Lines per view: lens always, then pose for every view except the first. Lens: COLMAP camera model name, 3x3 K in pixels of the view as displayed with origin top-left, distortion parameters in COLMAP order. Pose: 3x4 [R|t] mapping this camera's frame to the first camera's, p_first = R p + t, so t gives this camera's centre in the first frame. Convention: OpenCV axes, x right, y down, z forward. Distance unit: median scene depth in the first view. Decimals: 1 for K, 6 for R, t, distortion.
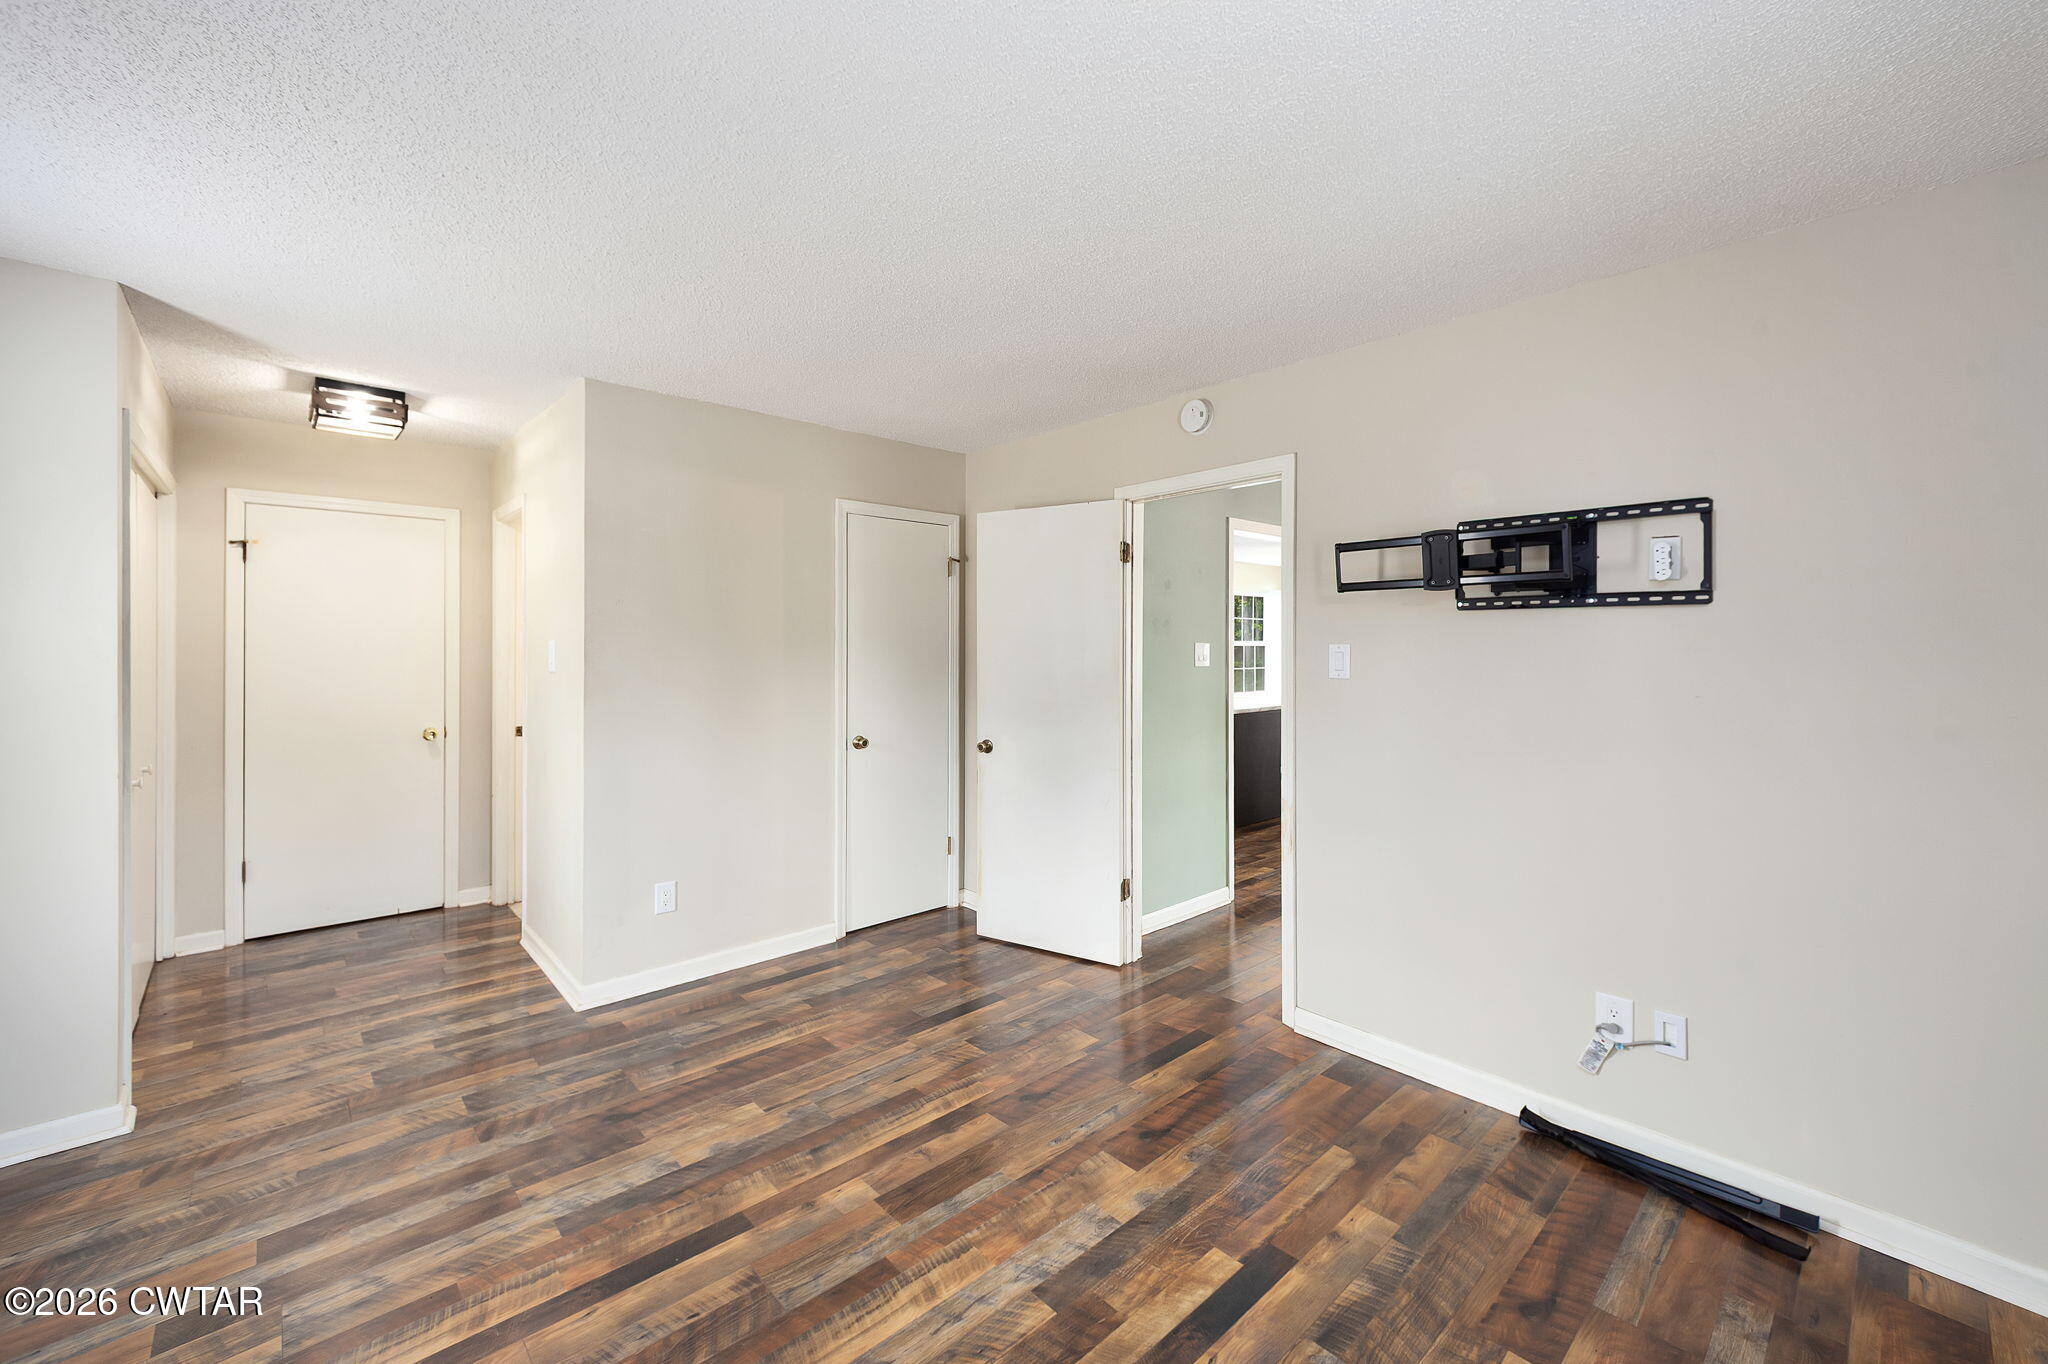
lens RADIAL K [[806.0, 0, 1032.2], [0, 806.0, 668.8], [0, 0, 1]] dist [-0.002006, -0.000182]
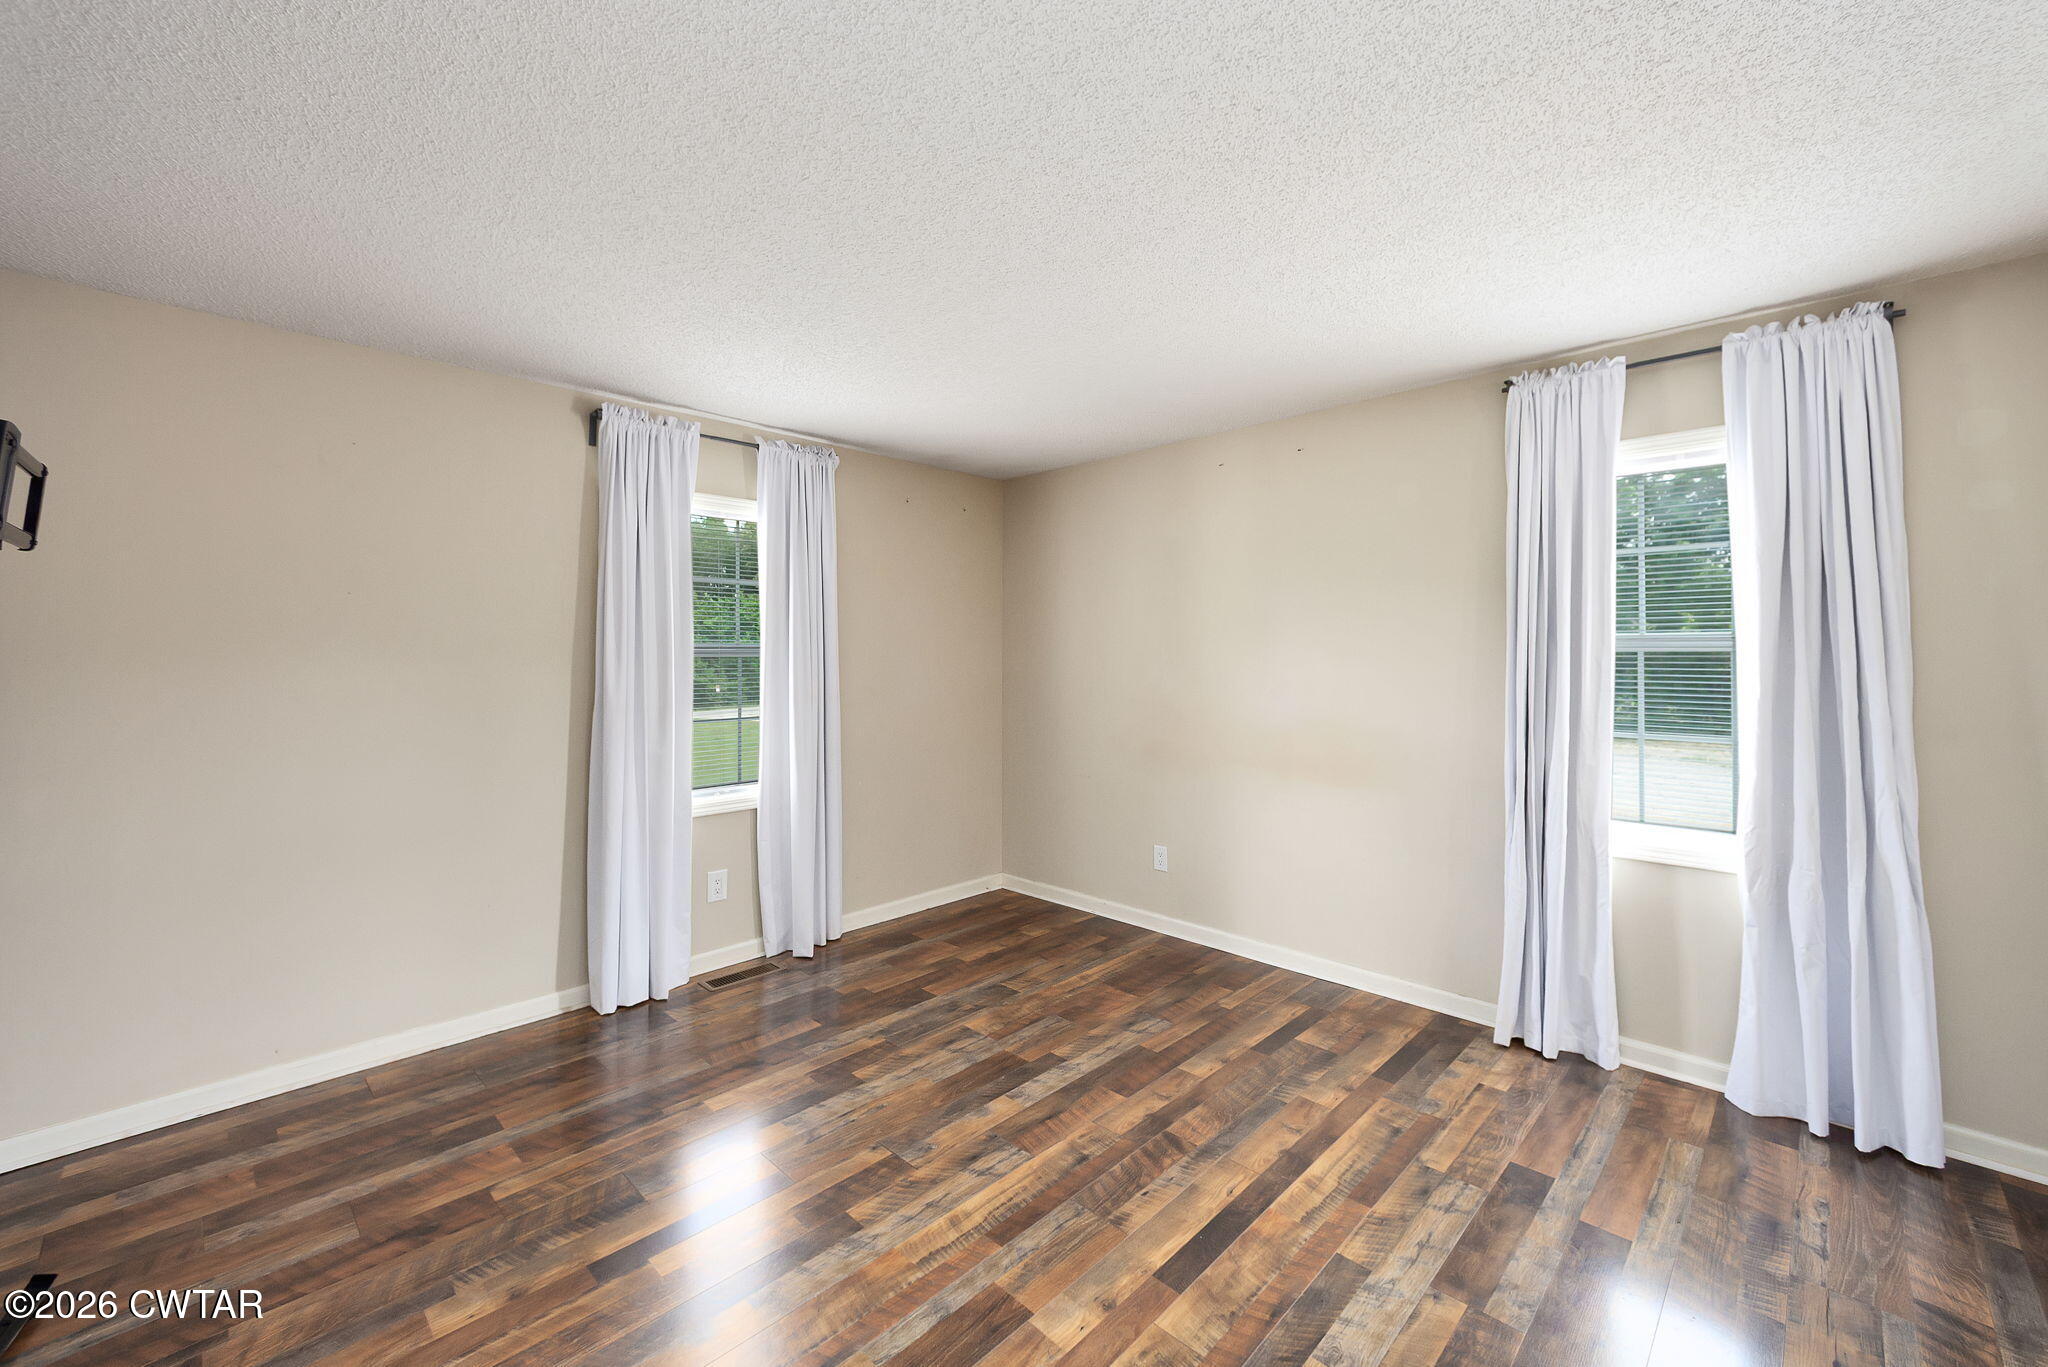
lens RADIAL K [[806.0, 0, 1032.2], [0, 806.0, 670.3], [0, 0, 1]] dist [-0.002006, -0.000182]
pose [[-0.998433, -0.000334, -0.055957, -0.163614], [-0.003002, 0.998862, 0.047595, -0.050186], [0.055878, 0.047688, -0.997298, 1.994109]]
